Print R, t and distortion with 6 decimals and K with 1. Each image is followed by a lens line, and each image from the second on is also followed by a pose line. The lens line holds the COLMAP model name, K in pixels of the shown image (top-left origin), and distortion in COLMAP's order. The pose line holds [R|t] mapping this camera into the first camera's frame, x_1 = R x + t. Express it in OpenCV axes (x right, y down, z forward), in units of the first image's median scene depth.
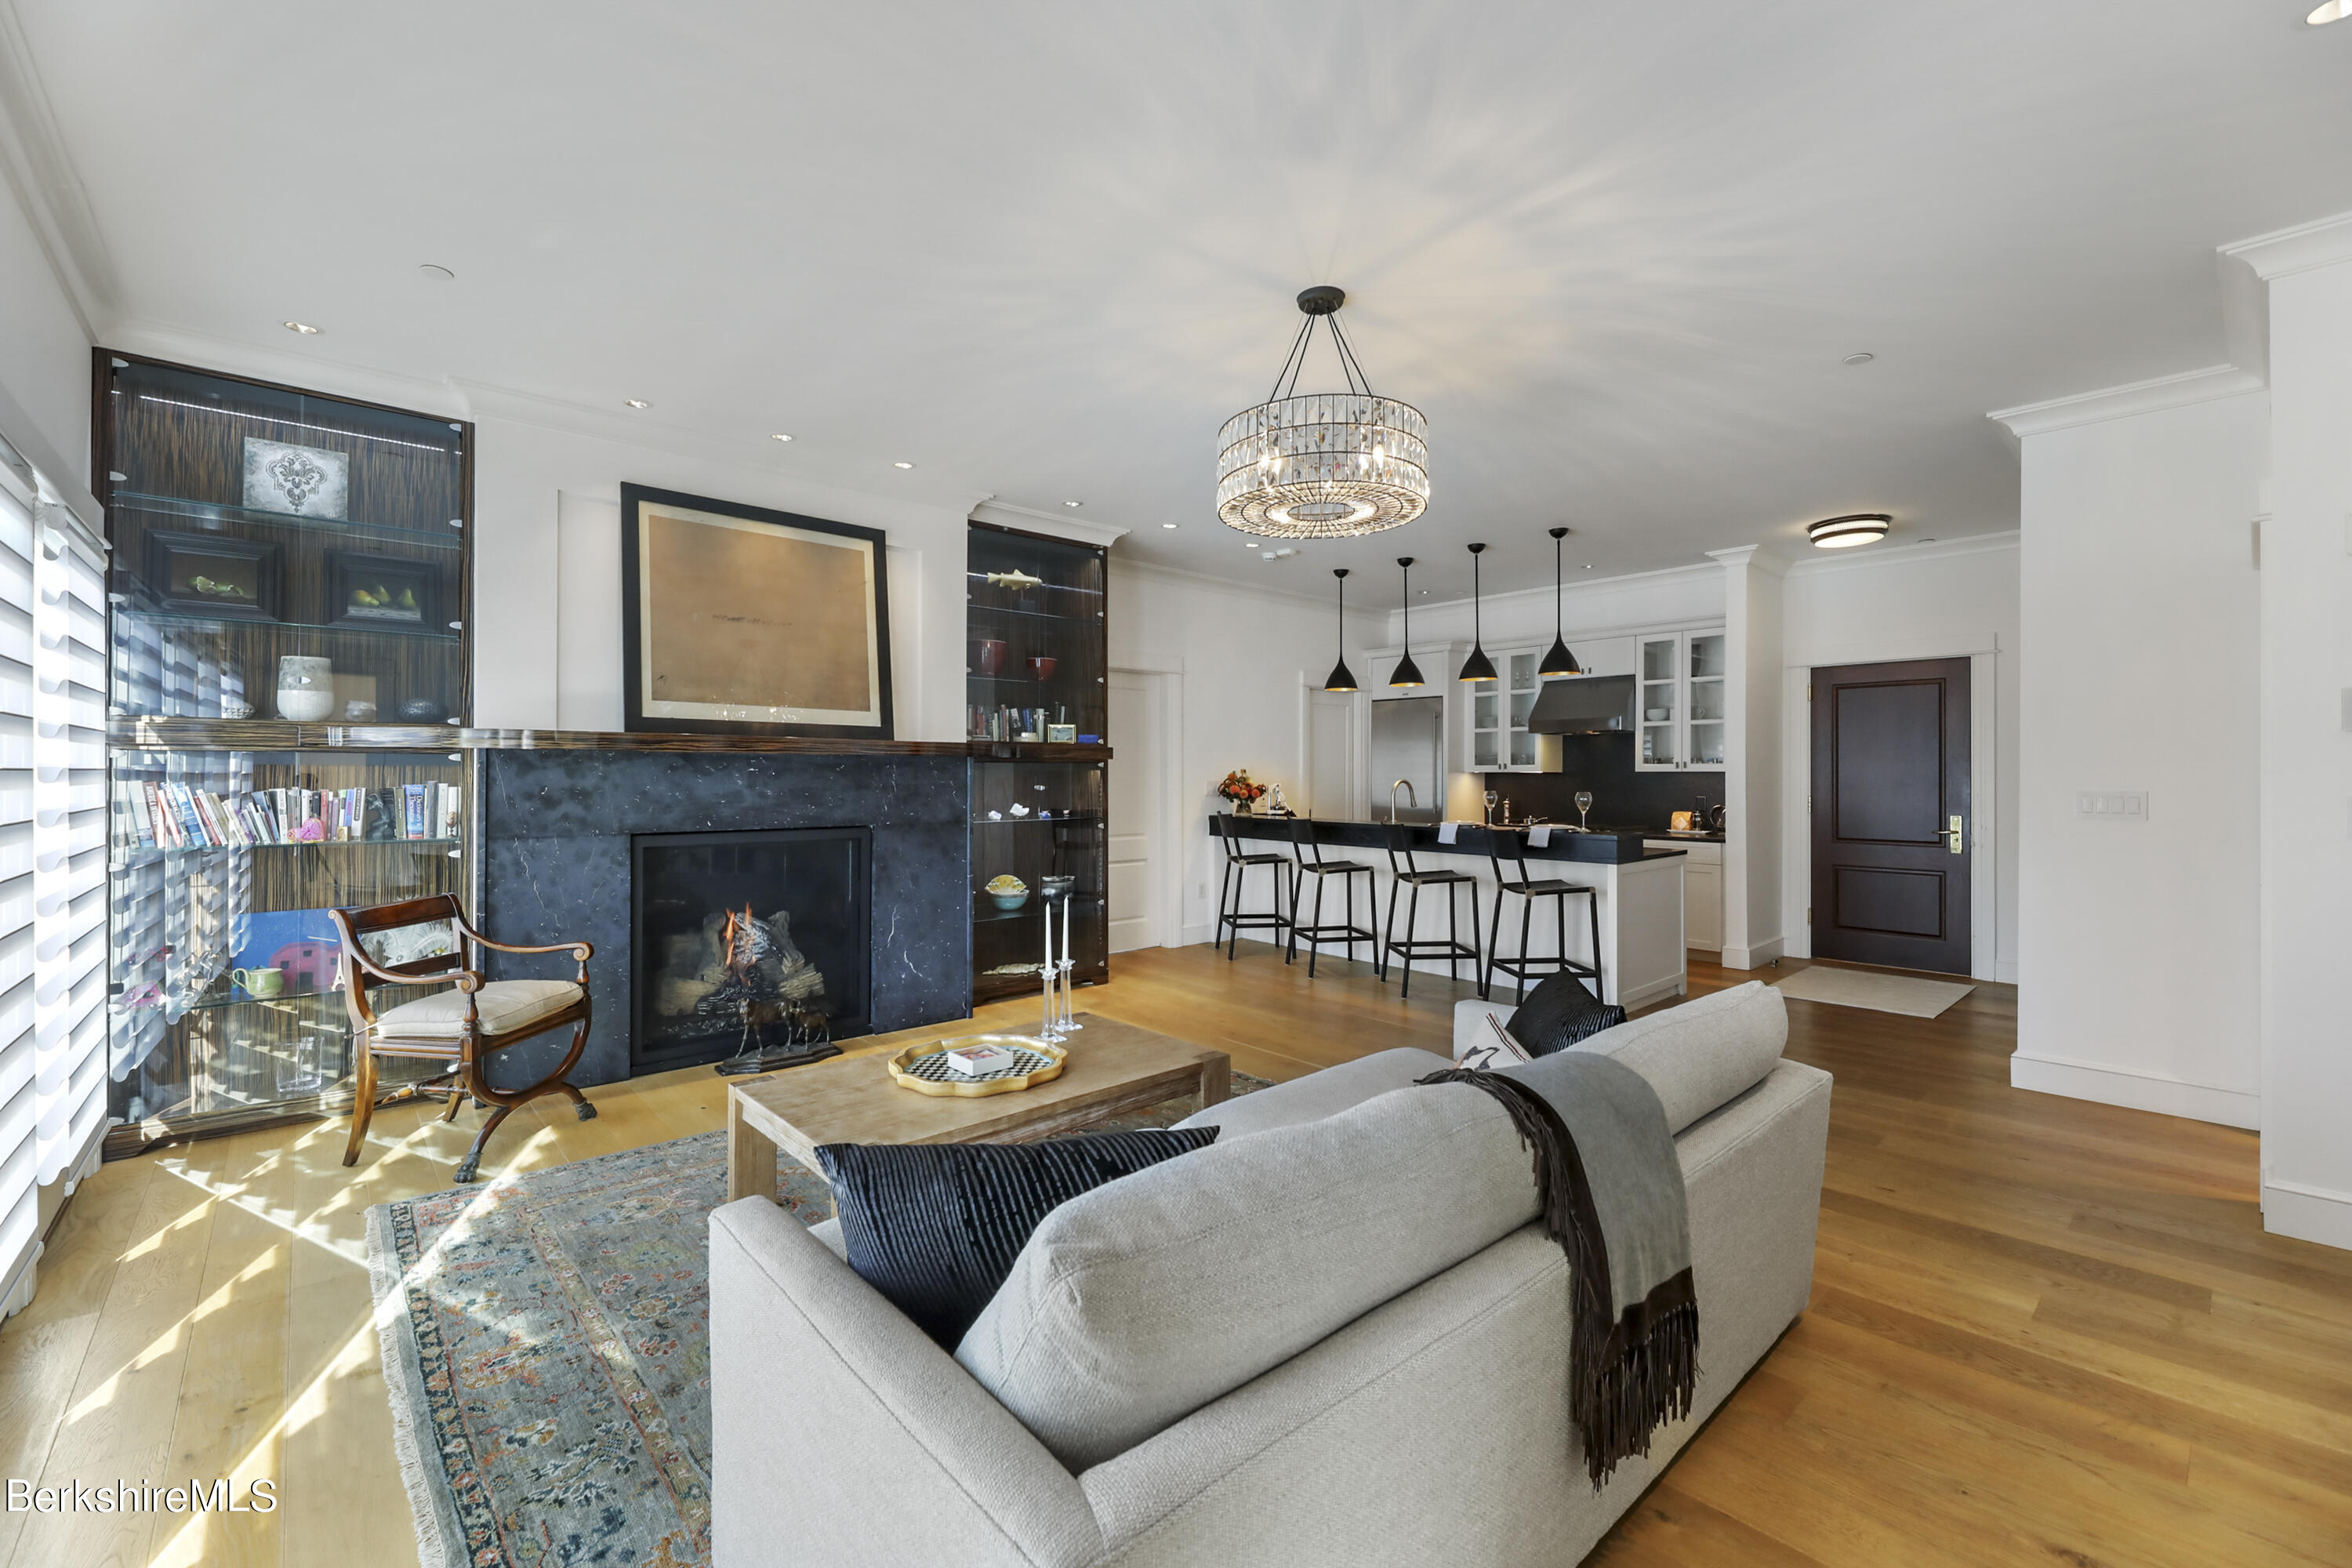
lens RADIAL K [[977.1, 0, 1164.5], [0, 977.1, 771.6], [0, 0, 1]] dist [0.000220, -0.002300]
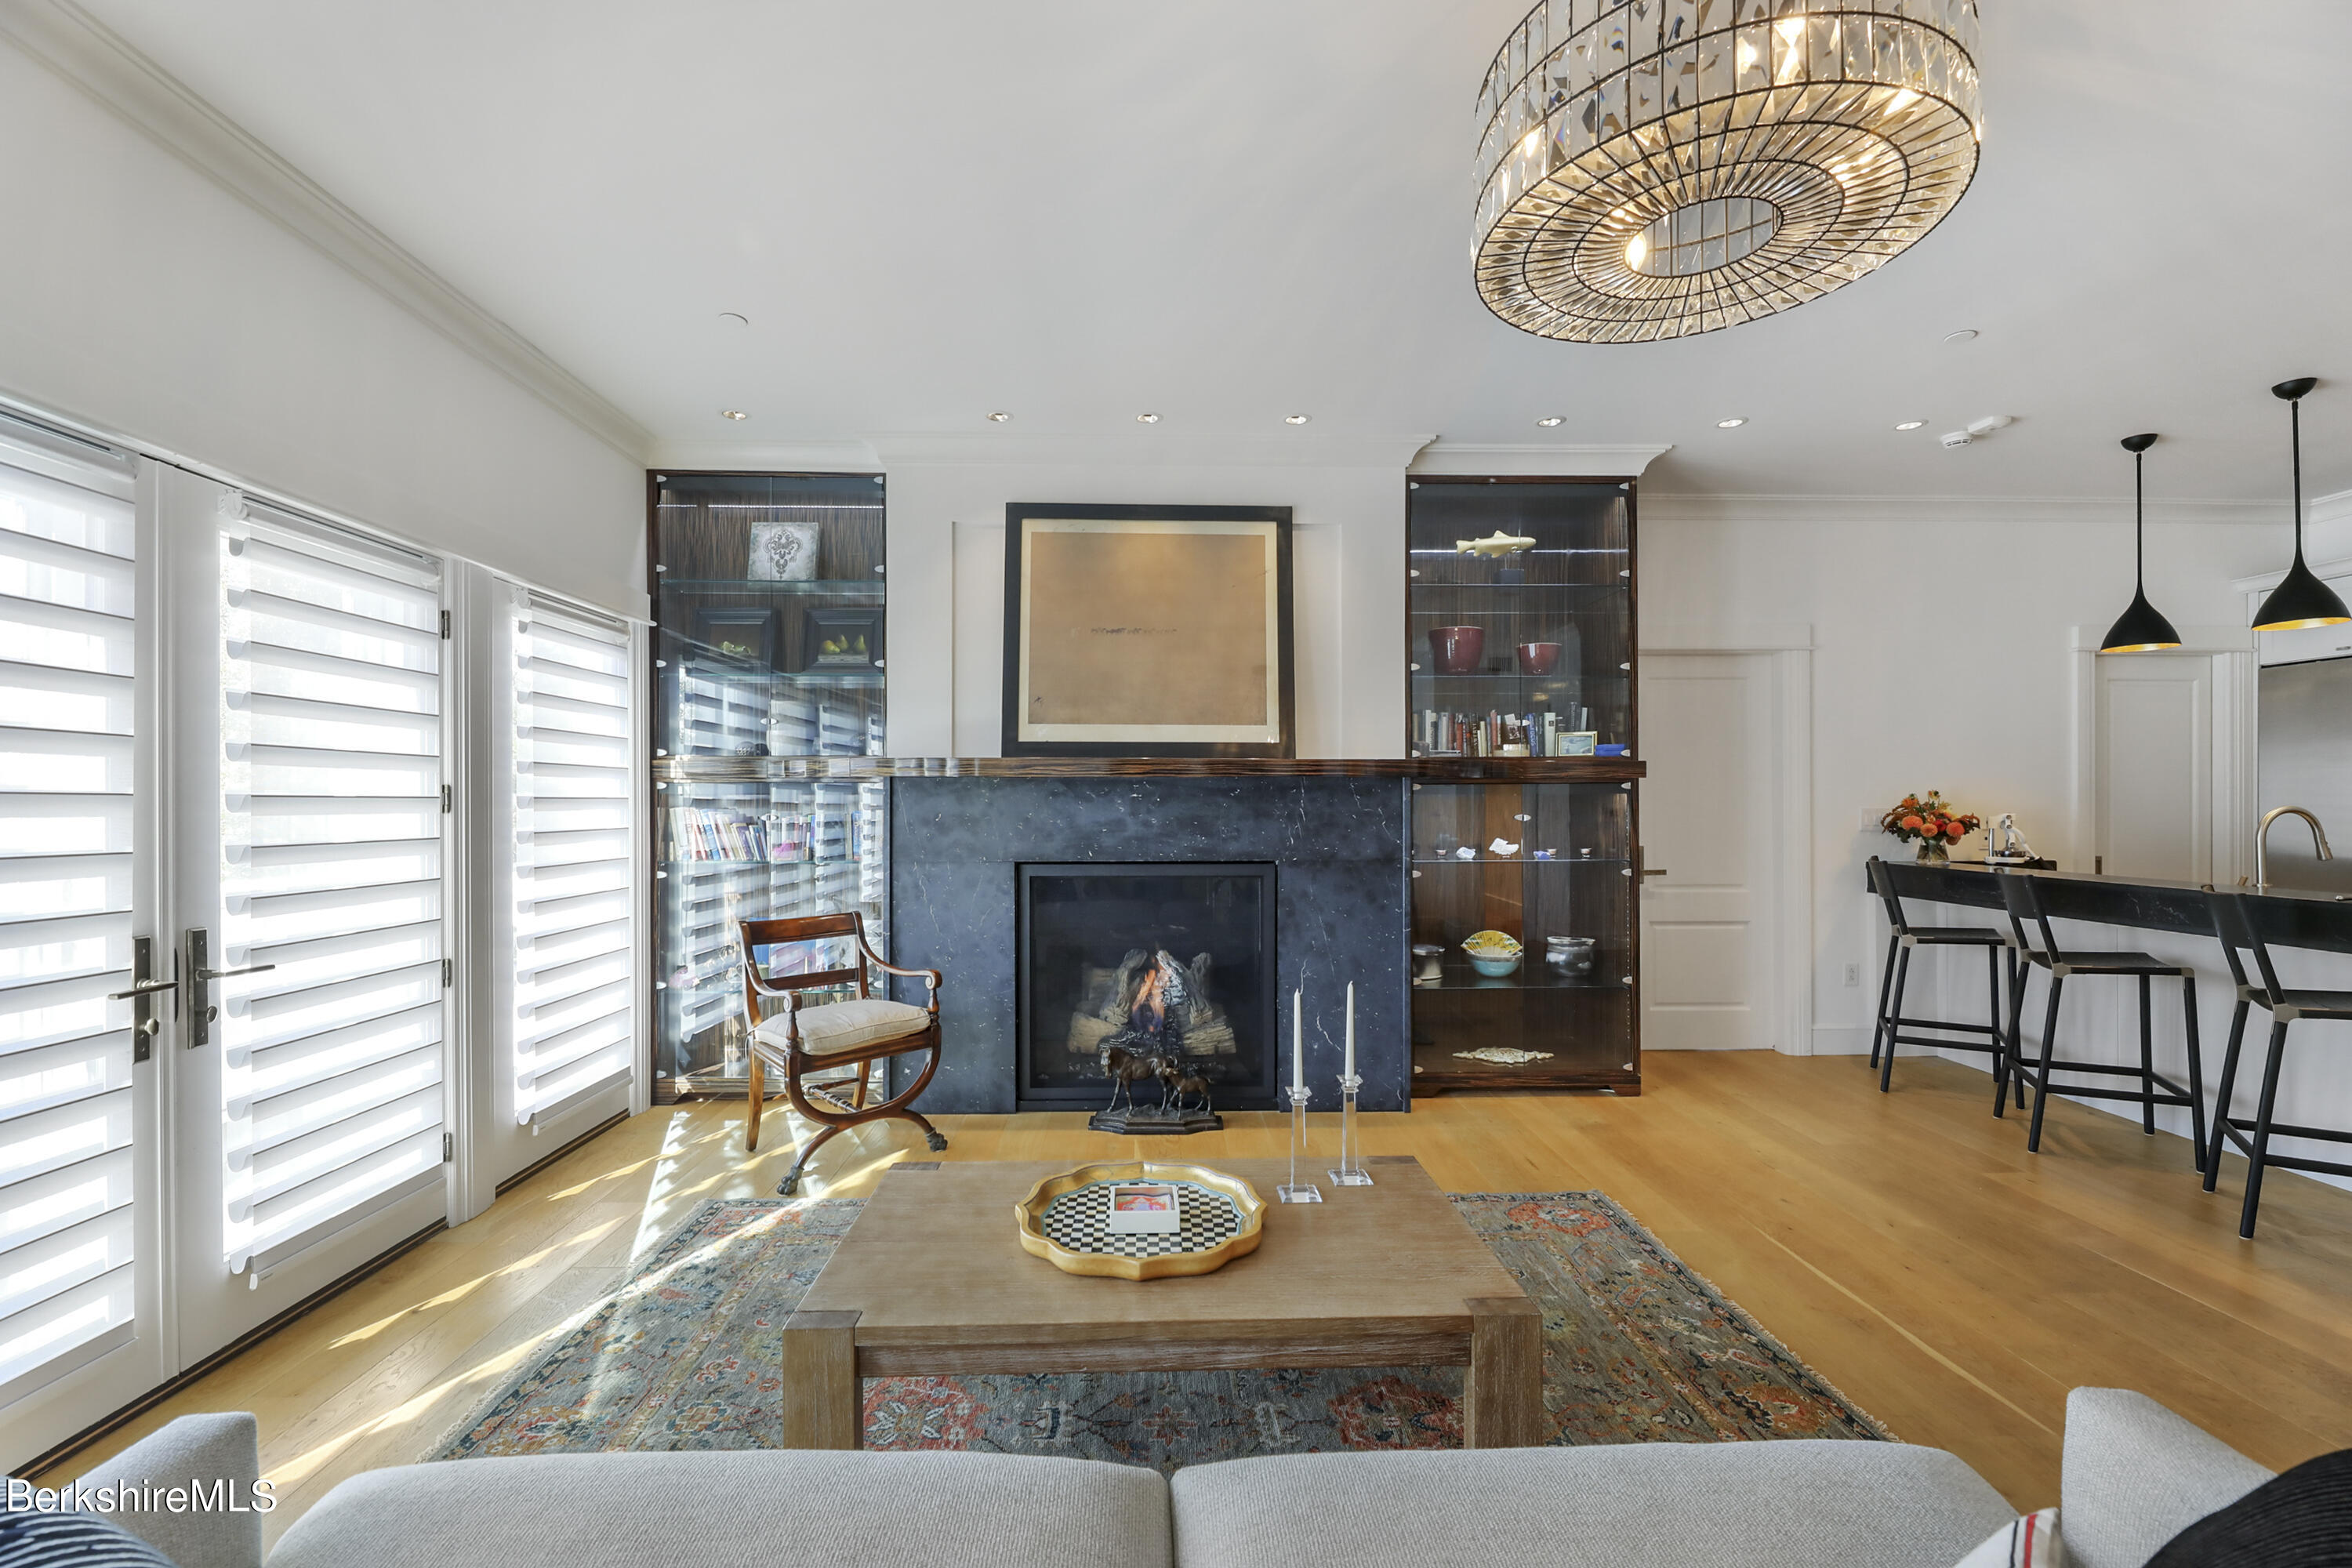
lens RADIAL K [[977.1, 0, 1166.8], [0, 977.1, 801.8], [0, 0, 1]] dist [0.000220, -0.002300]
pose [[0.763958, -0.004623, -0.645250, 0.156509], [0.005175, 0.999986, -0.001038, 0.004274], [0.645245, -0.002546, 0.763971, 0.277380]]
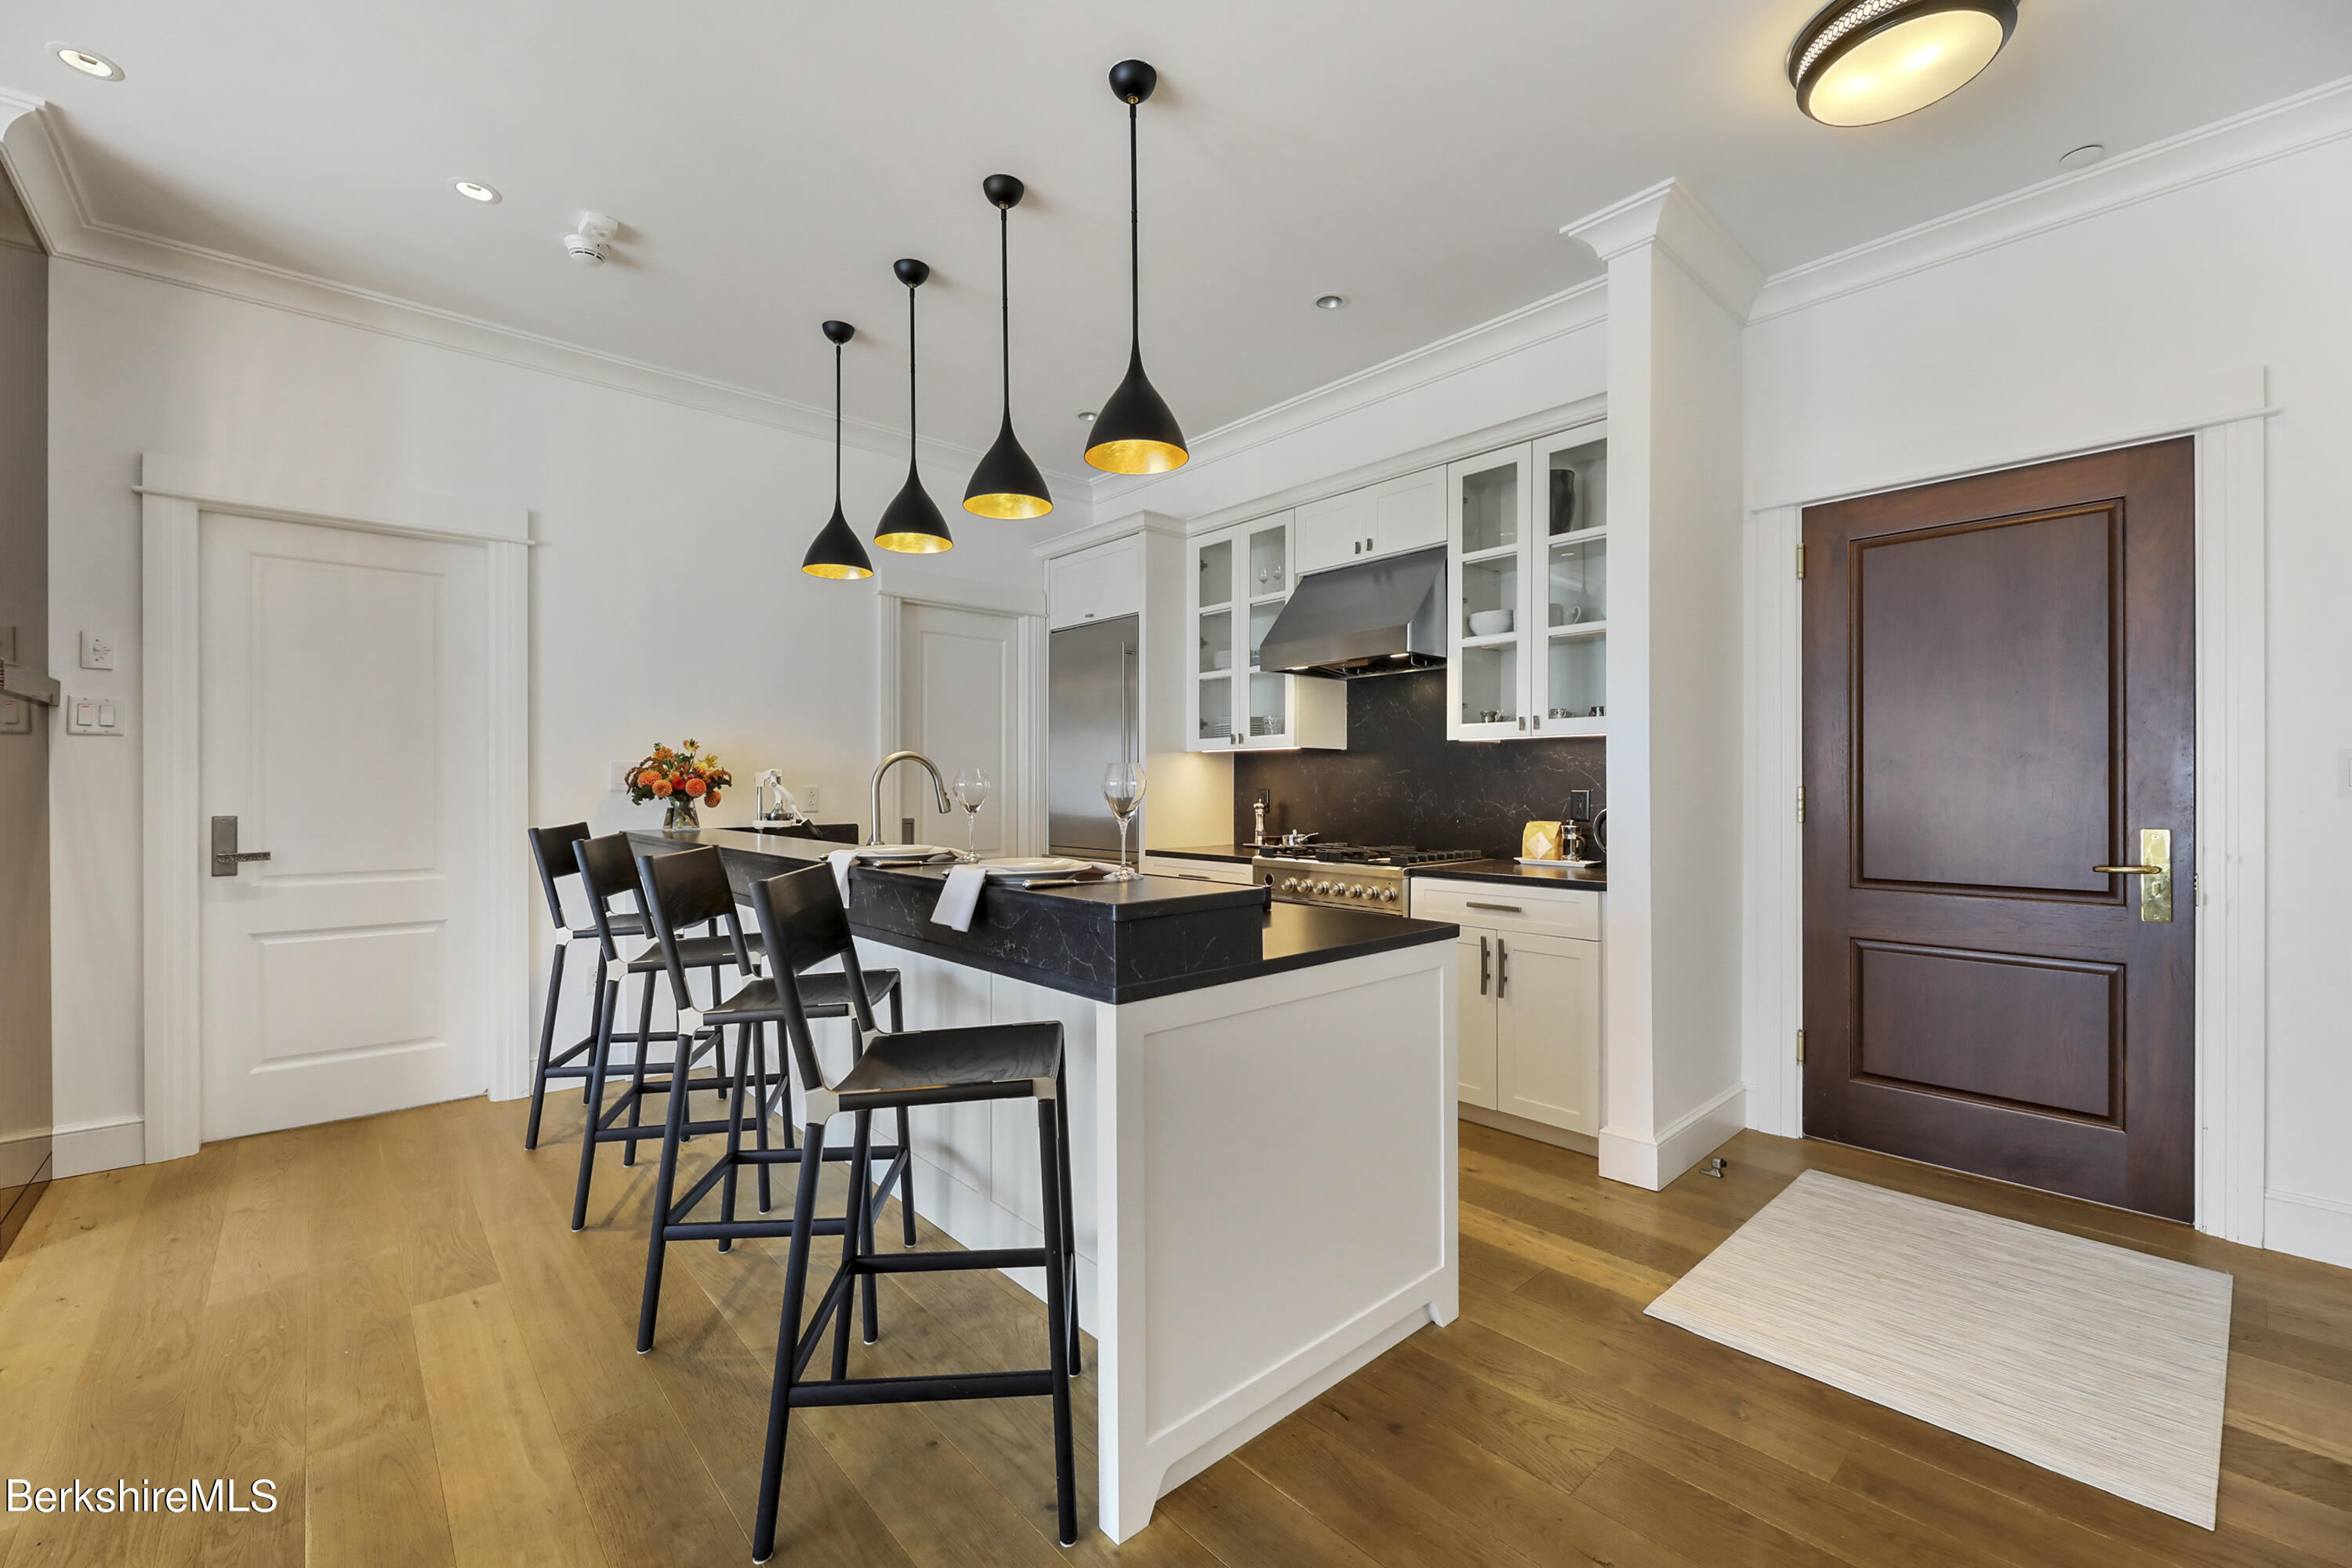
lens RADIAL K [[977.1, 0, 1159.4], [0, 977.1, 789.6], [0, 0, 1]] dist [0.000220, -0.002300]
pose [[0.999976, -0.002522, -0.006460, 0.471211], [0.002561, 0.999978, 0.006107, 0.029766], [0.006445, -0.006123, 0.999960, 0.701372]]
